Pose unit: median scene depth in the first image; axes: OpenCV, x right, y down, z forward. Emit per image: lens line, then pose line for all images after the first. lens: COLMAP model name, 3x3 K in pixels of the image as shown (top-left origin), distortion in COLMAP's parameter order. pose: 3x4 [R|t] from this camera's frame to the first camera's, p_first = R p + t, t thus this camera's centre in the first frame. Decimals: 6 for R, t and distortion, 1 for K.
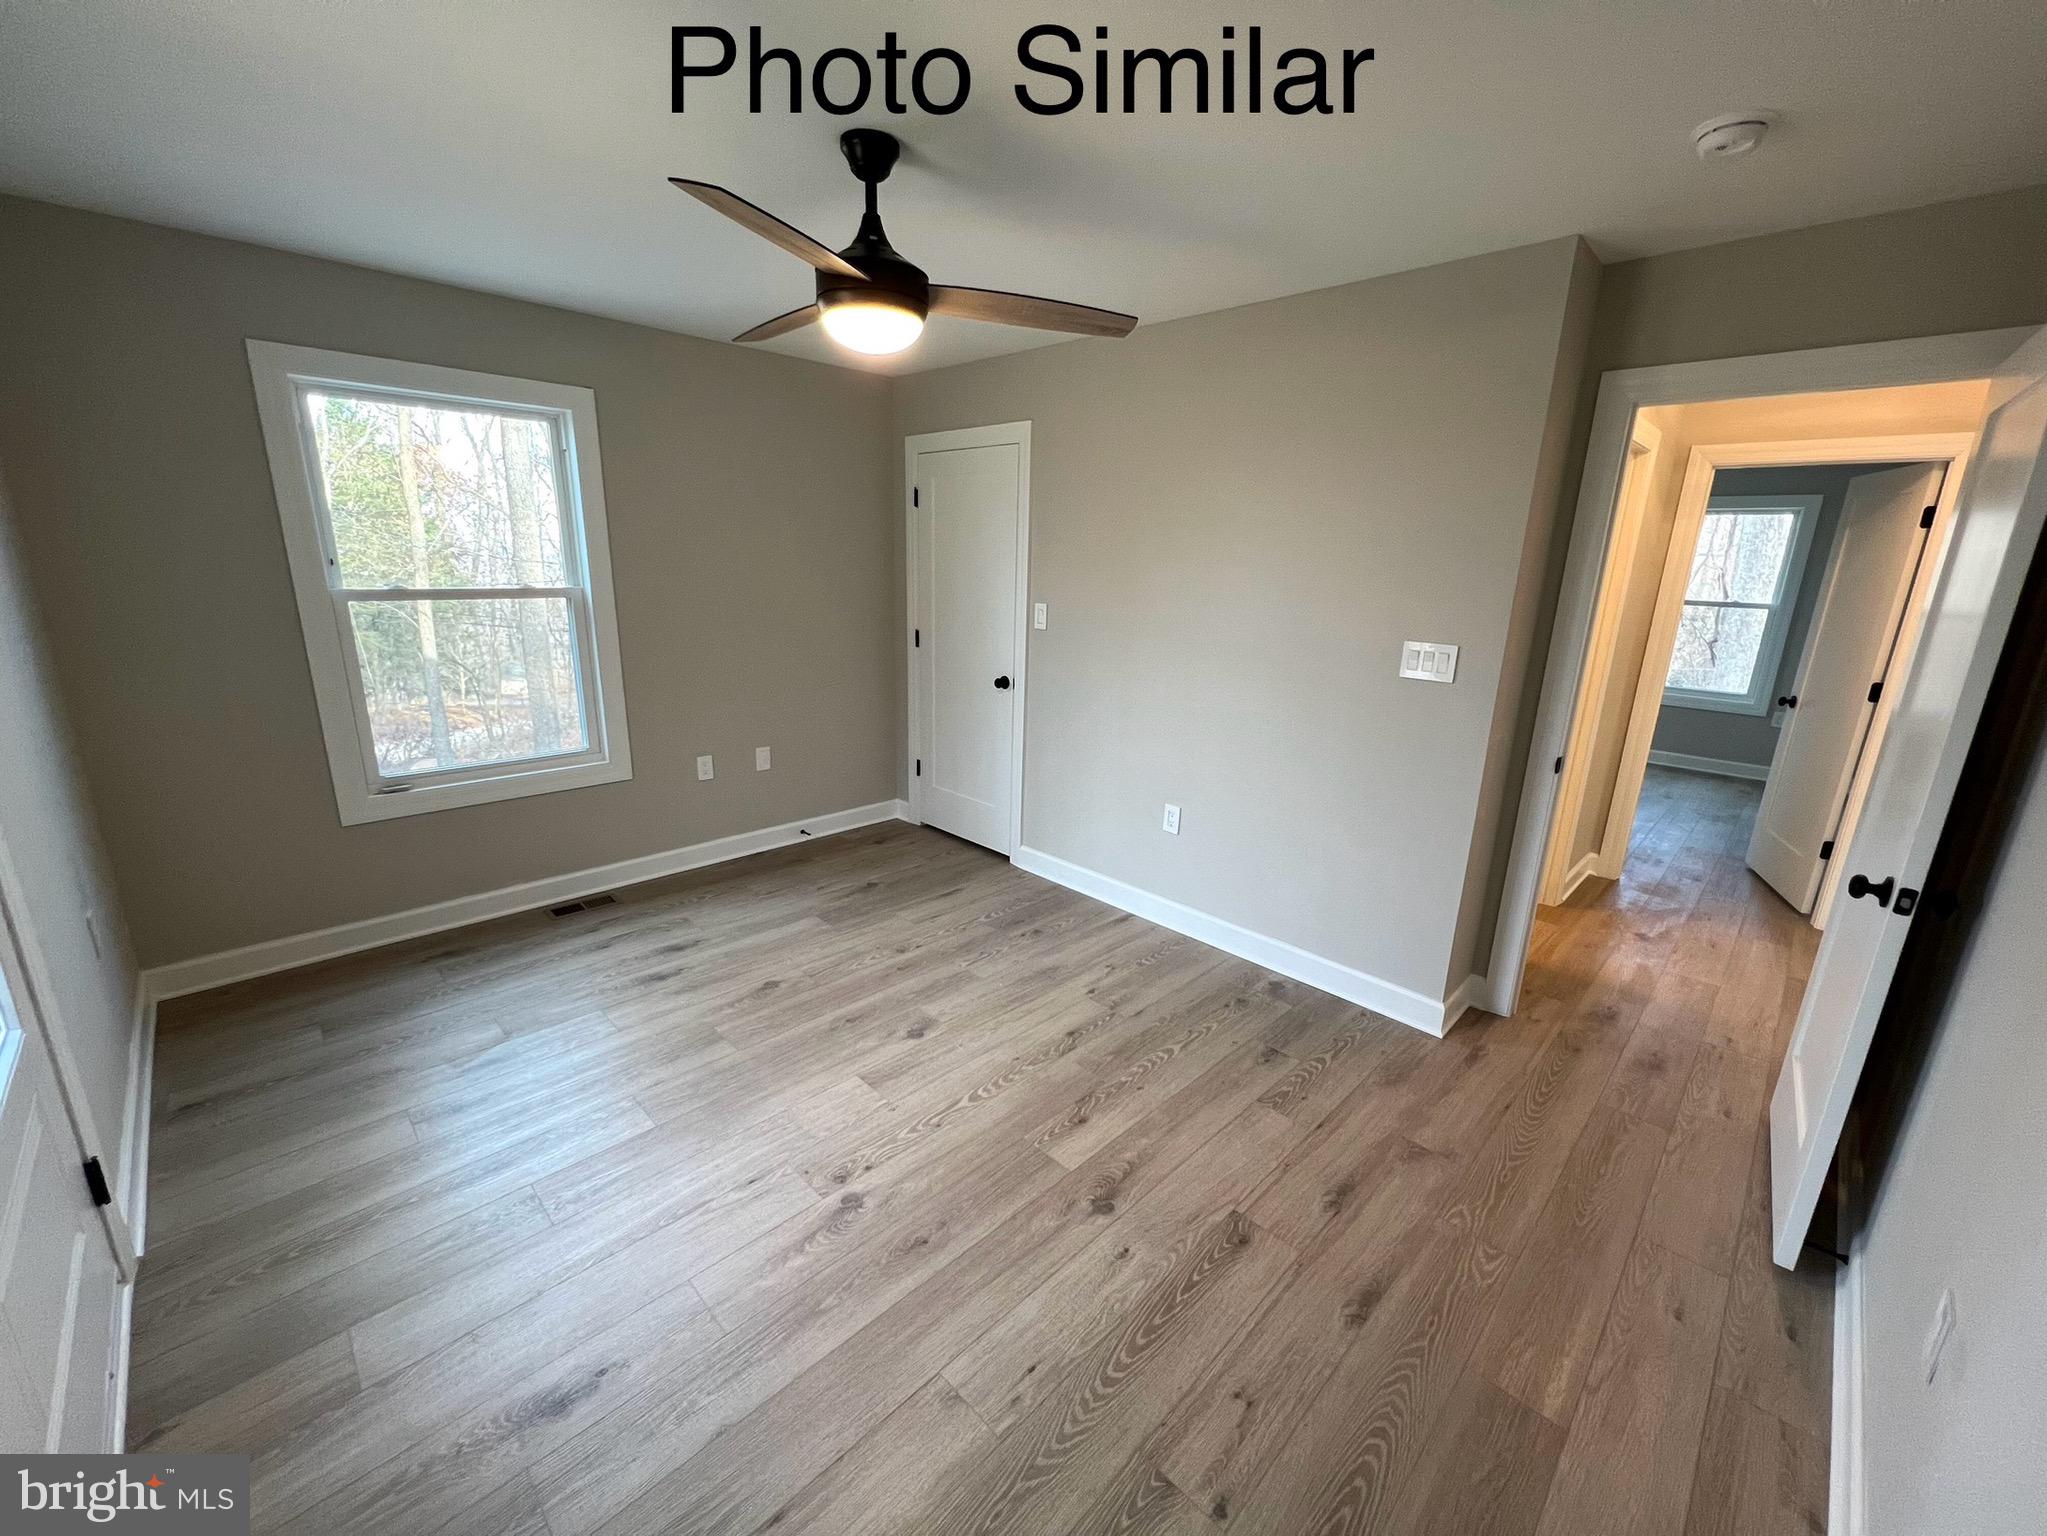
lens RADIAL K [[818.1, 0, 1016.9], [0, 818.1, 763.6], [0, 0, 1]] dist [-0.004190, 0.001675]
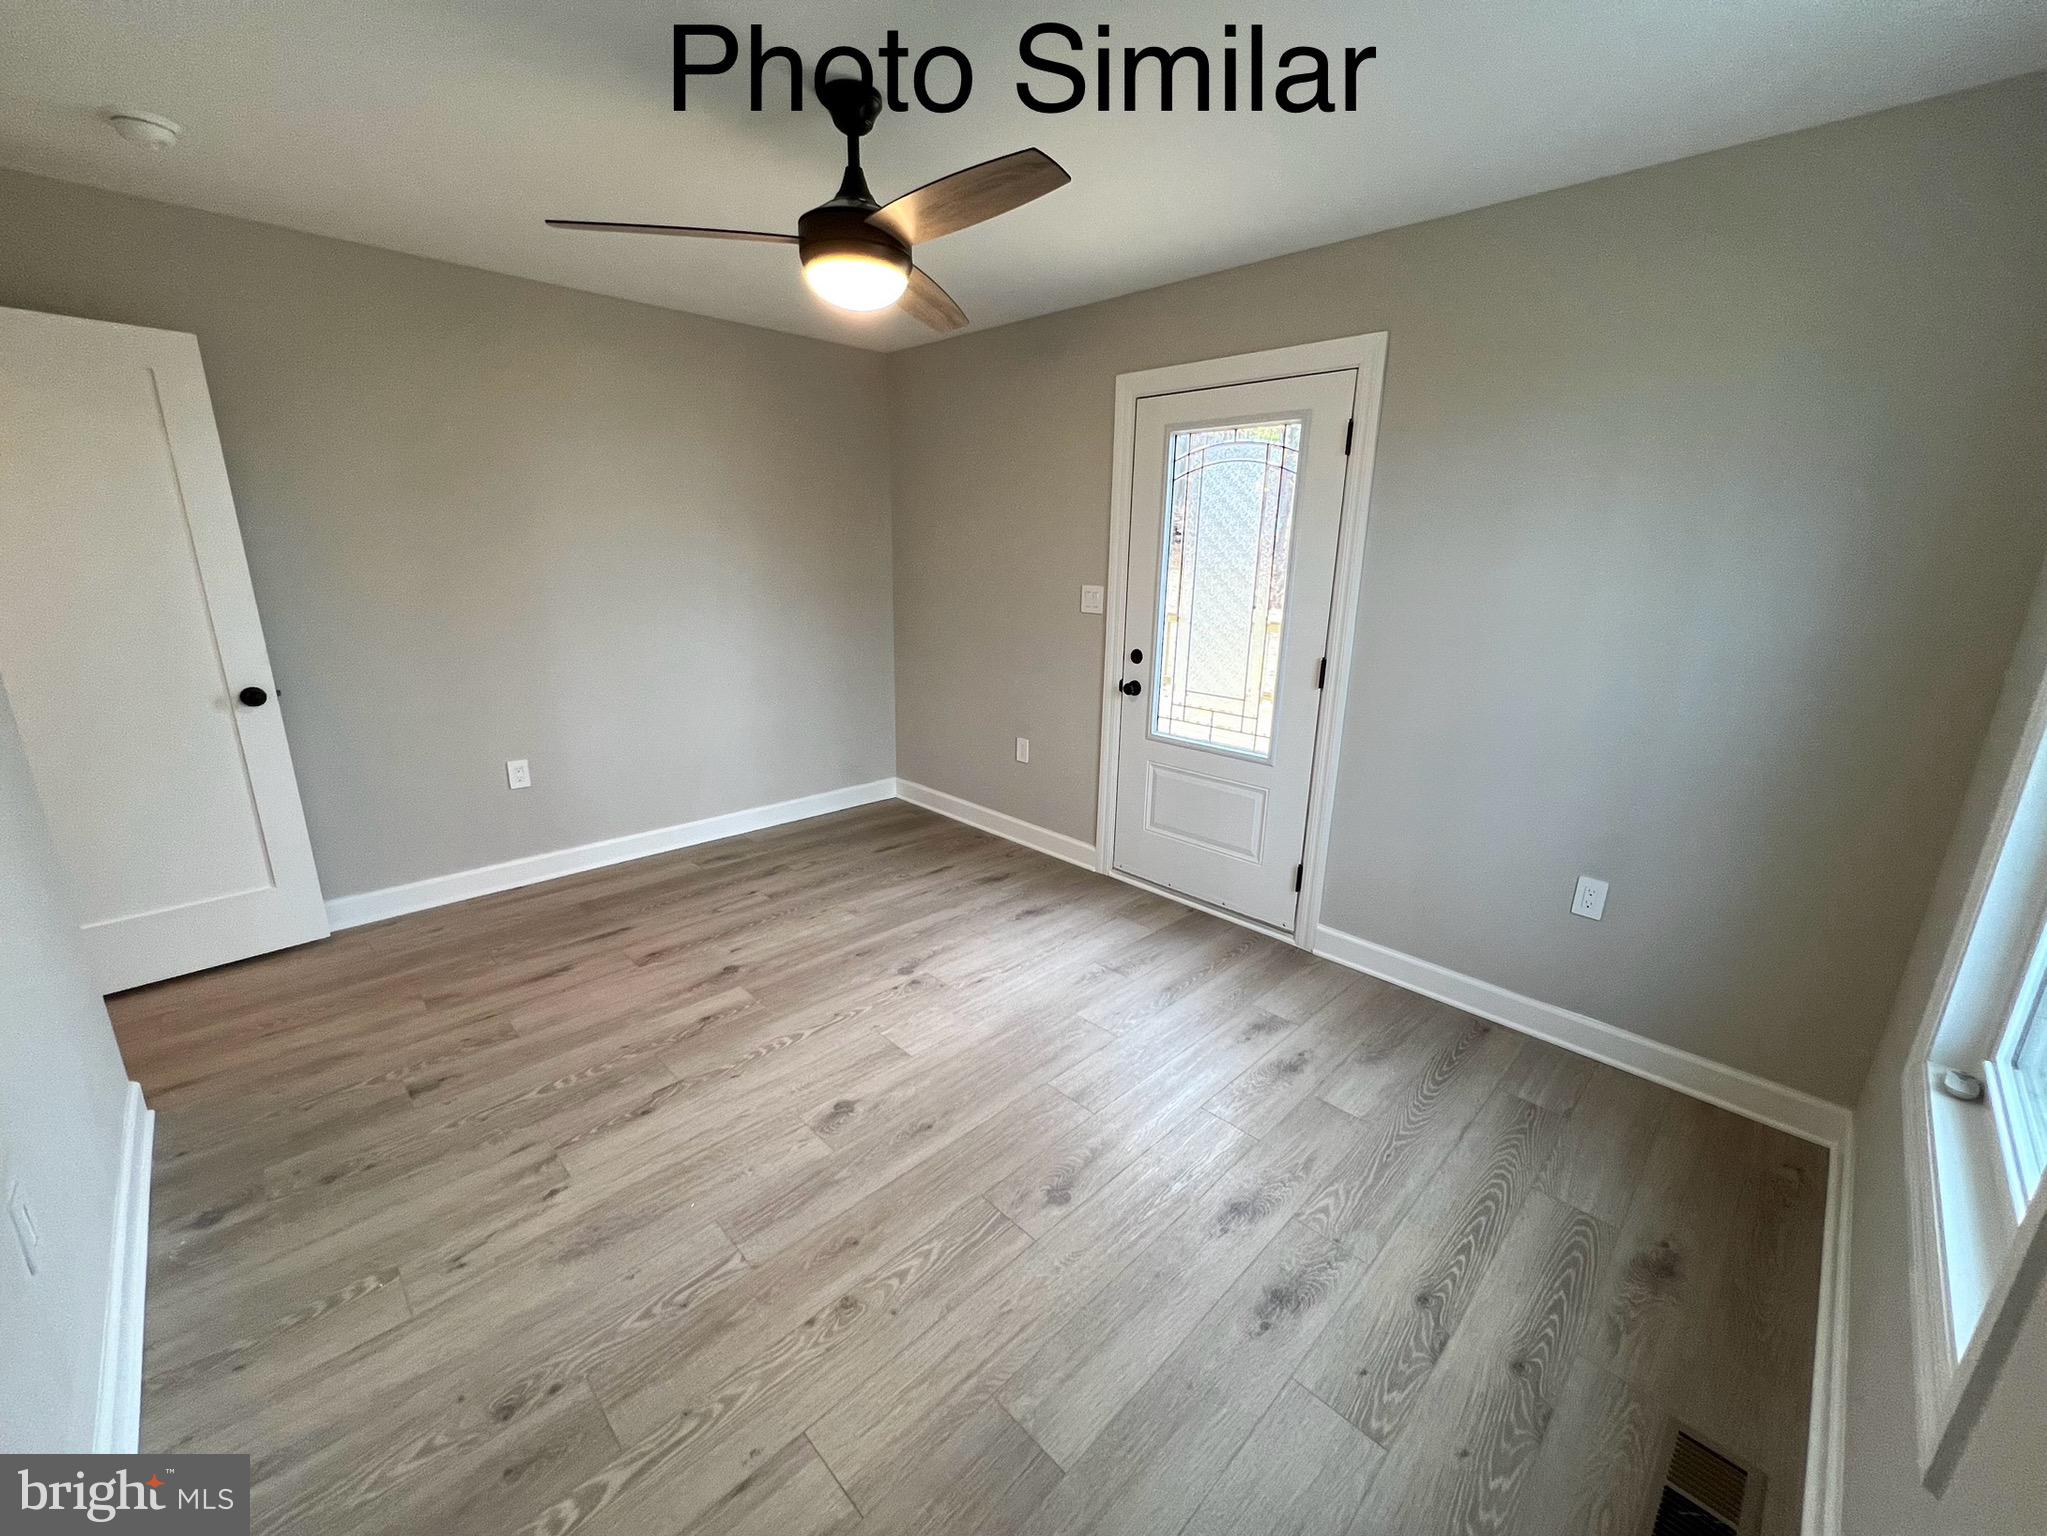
lens RADIAL K [[818.1, 0, 1016.0], [0, 818.1, 764.1], [0, 0, 1]] dist [-0.004190, 0.001675]
pose [[-0.998731, -0.049529, -0.009154, -0.262171], [-0.047649, 0.870182, 0.490421, -0.360854], [-0.016324, 0.490235, -0.871438, 1.492889]]
